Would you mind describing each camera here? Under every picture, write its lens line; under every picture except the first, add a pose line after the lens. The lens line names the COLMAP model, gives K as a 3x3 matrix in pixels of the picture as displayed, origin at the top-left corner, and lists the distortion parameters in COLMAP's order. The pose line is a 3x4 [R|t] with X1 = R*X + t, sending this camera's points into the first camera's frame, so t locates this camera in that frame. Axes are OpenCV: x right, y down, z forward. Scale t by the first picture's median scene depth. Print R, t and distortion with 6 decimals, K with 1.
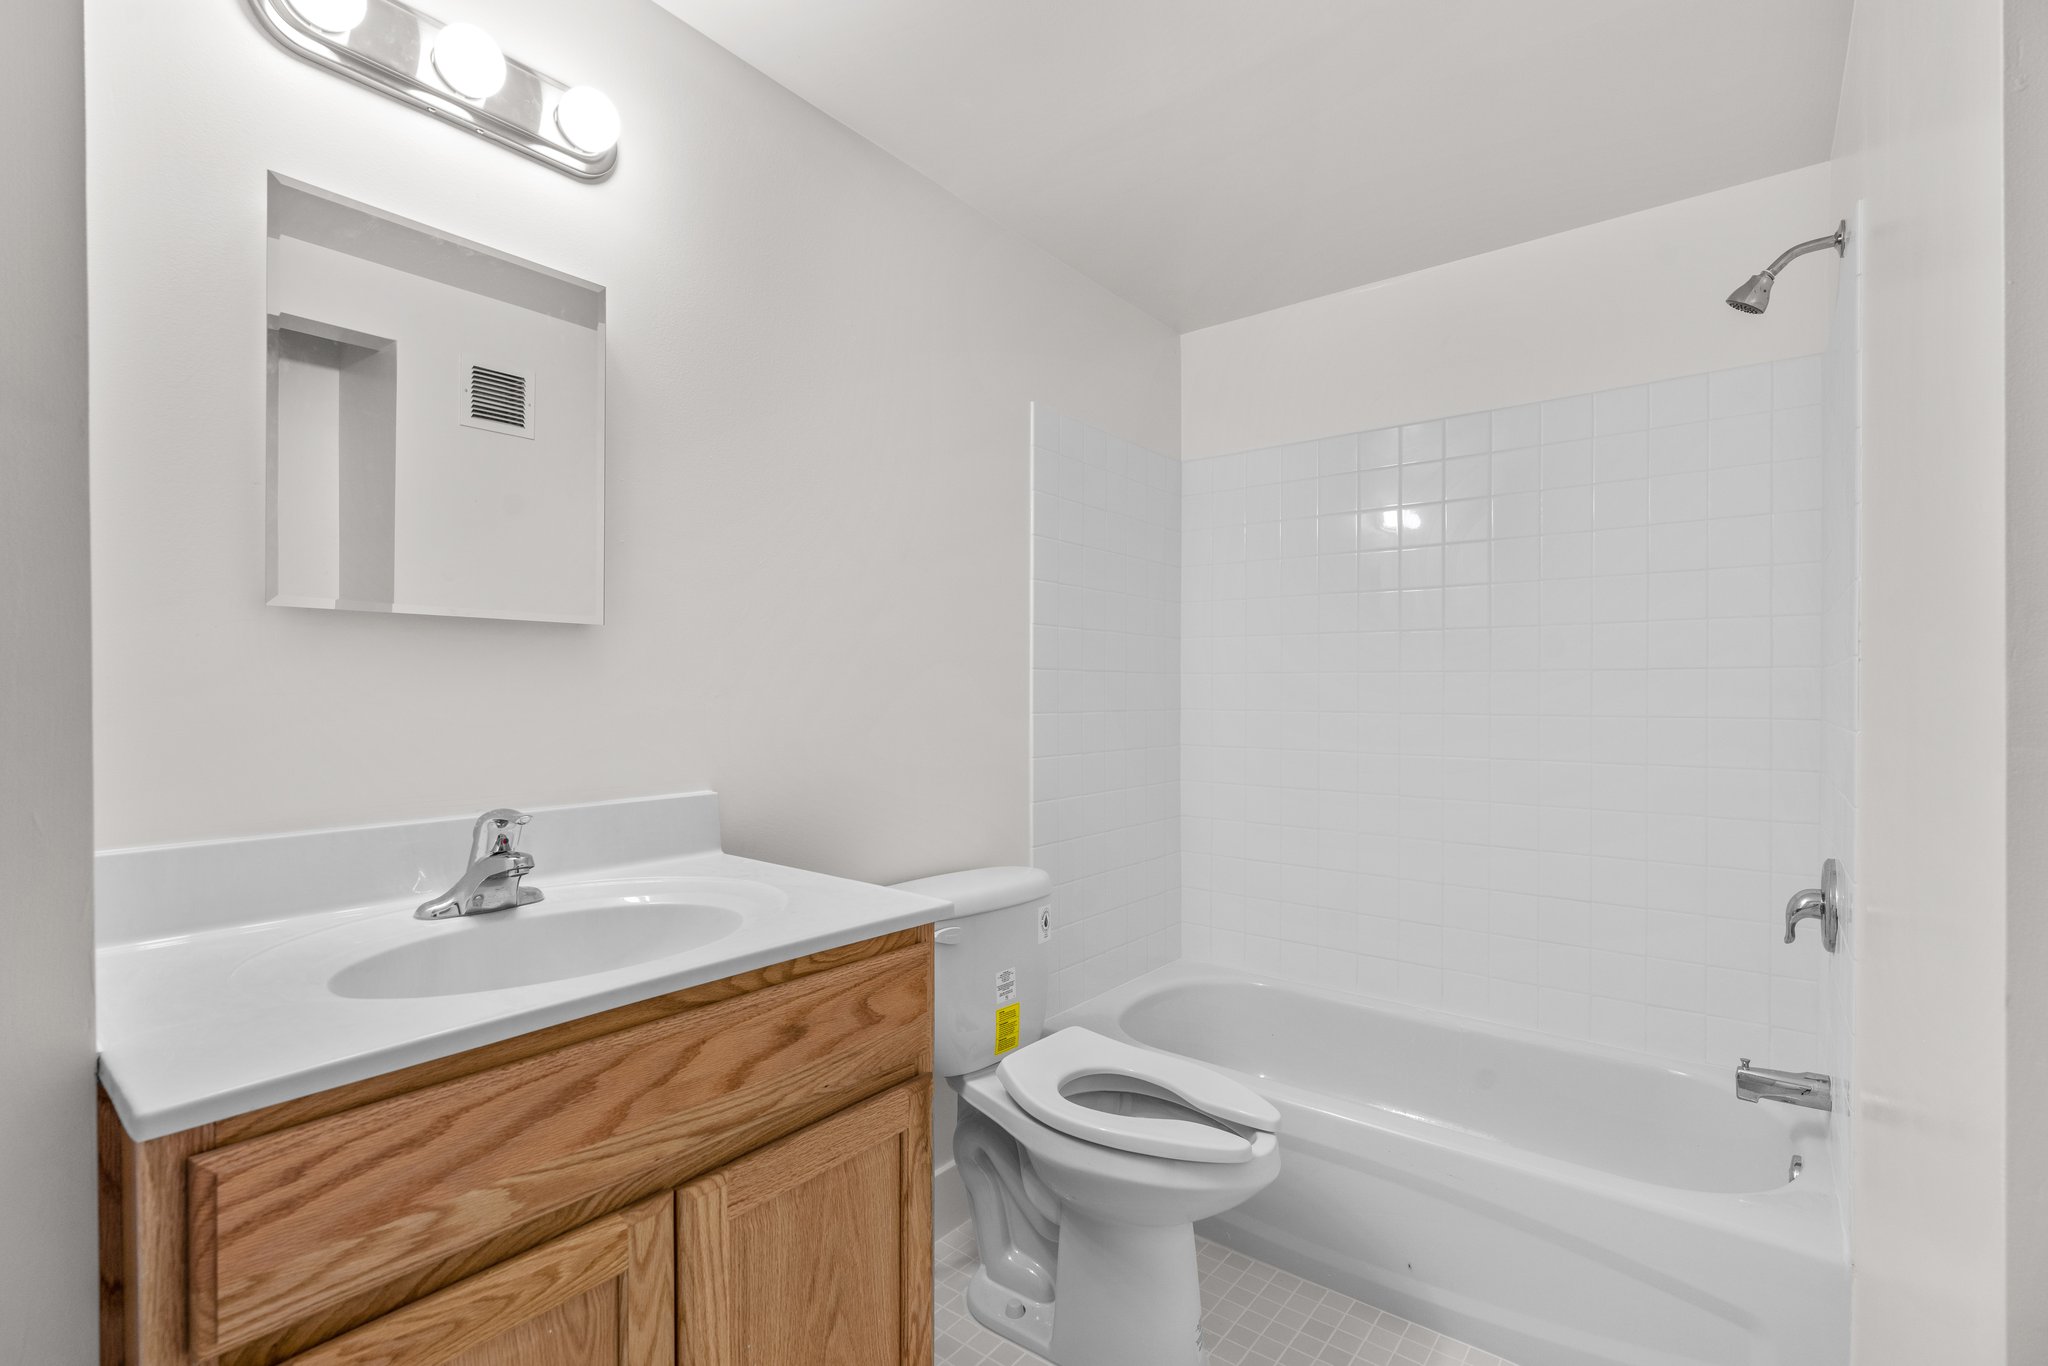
lens RADIAL K [[919.1, 0, 1009.6], [0, 919.1, 680.6], [0, 0, 1]] dist [0.005842, 0.003044]
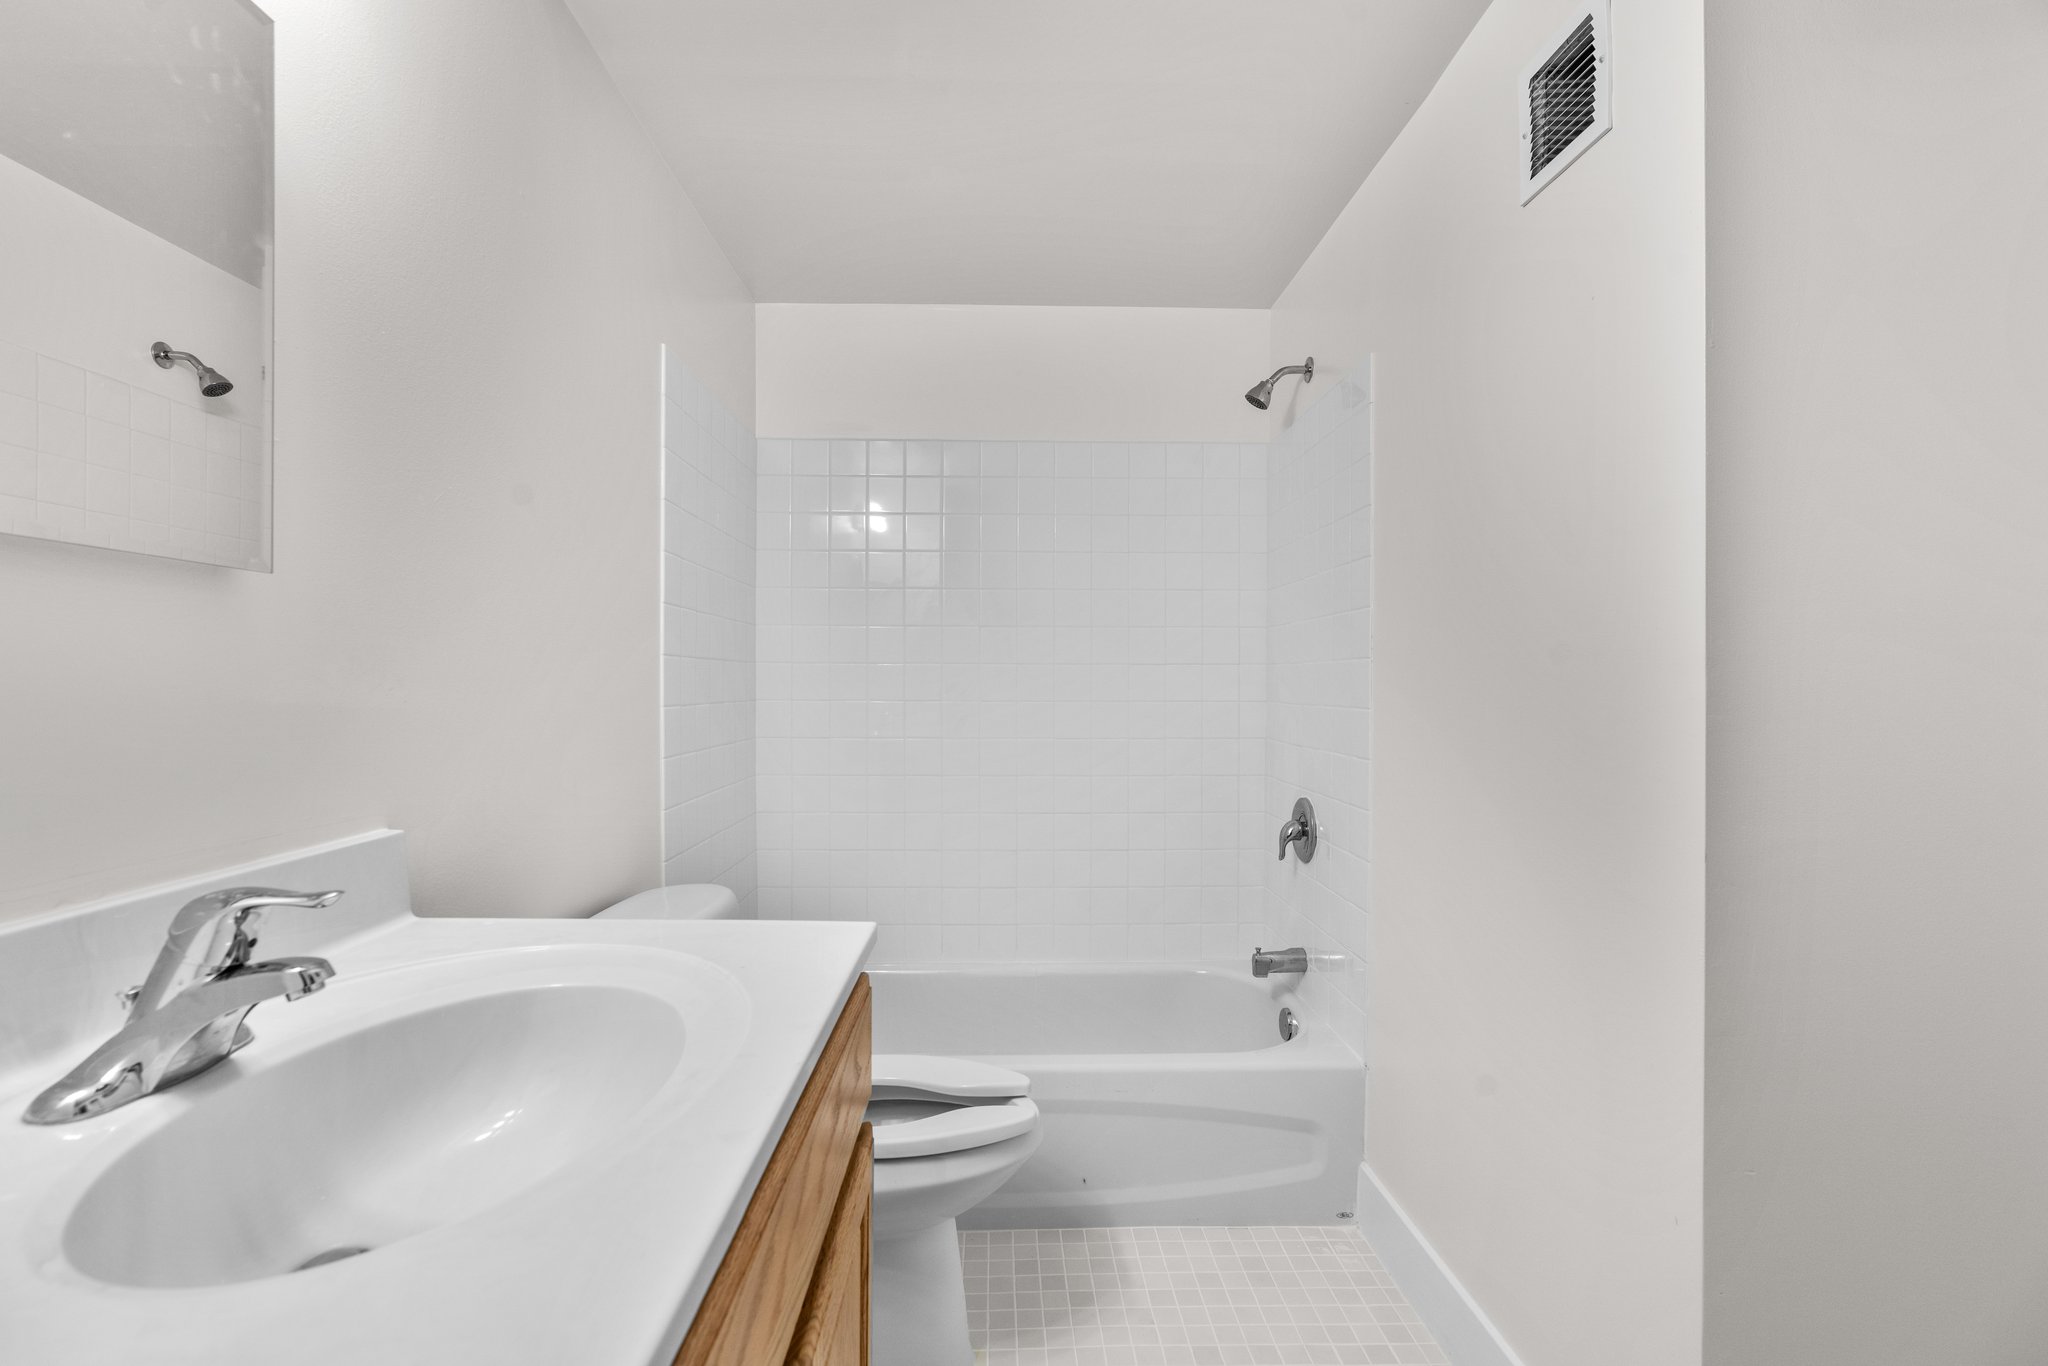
lens RADIAL K [[919.1, 0, 1014.8], [0, 919.1, 689.7], [0, 0, 1]] dist [0.005842, 0.003044]
pose [[0.769743, -0.003206, 0.638346, -0.365746], [-0.007091, 0.999883, 0.013572, 0.006248], [-0.638315, -0.014973, 0.769630, 0.179797]]
